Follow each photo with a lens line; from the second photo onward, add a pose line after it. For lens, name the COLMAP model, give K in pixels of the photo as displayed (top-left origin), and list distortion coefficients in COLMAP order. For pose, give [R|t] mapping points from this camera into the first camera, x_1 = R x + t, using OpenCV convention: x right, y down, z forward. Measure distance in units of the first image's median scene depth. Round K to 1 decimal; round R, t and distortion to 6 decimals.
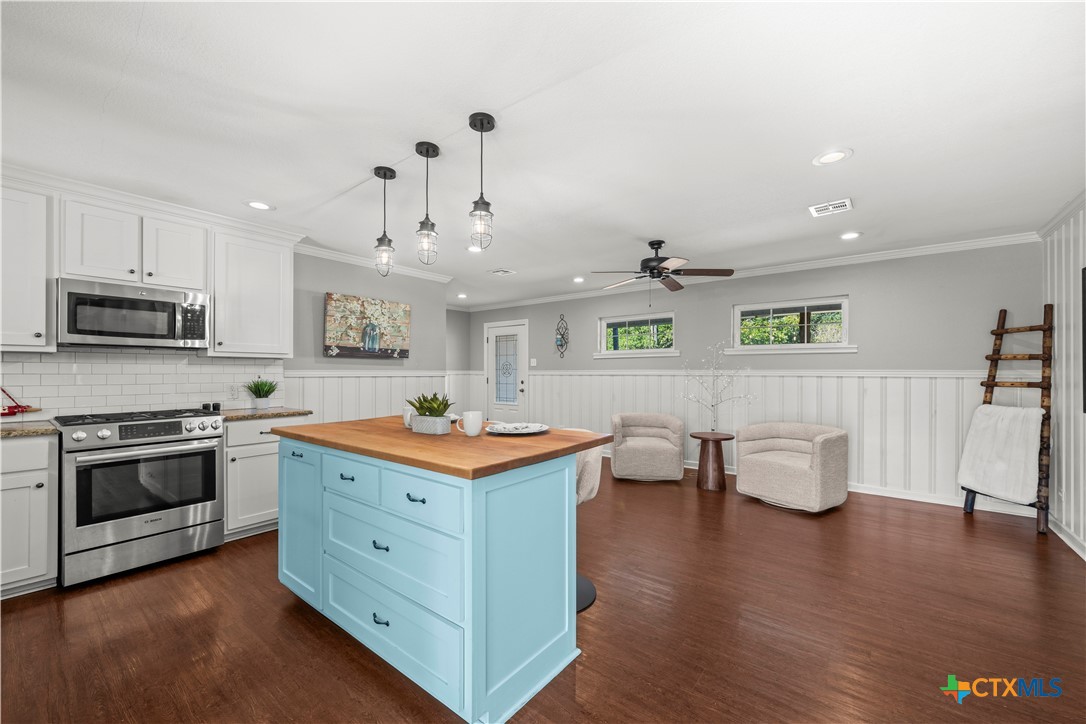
lens RADIAL K [[431.2, 0, 548.9], [0, 431.2, 362.6], [0, 0, 1]] dist [0.001756, -0.000372]
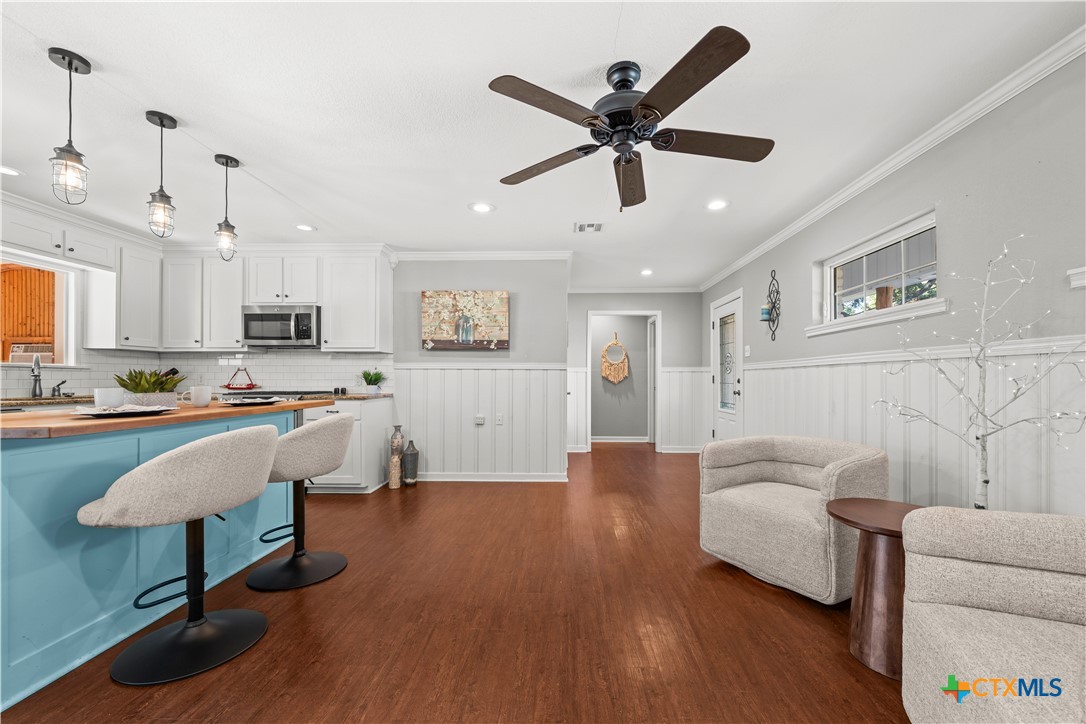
lens RADIAL K [[431.2, 0, 542.4], [0, 431.2, 369.5], [0, 0, 1]] dist [0.001756, -0.000372]
pose [[0.588833, -0.015342, -0.808109, 0.504546], [0.015552, 0.999850, -0.007650, 0.044924], [0.808105, -0.008063, 0.588983, 0.563094]]
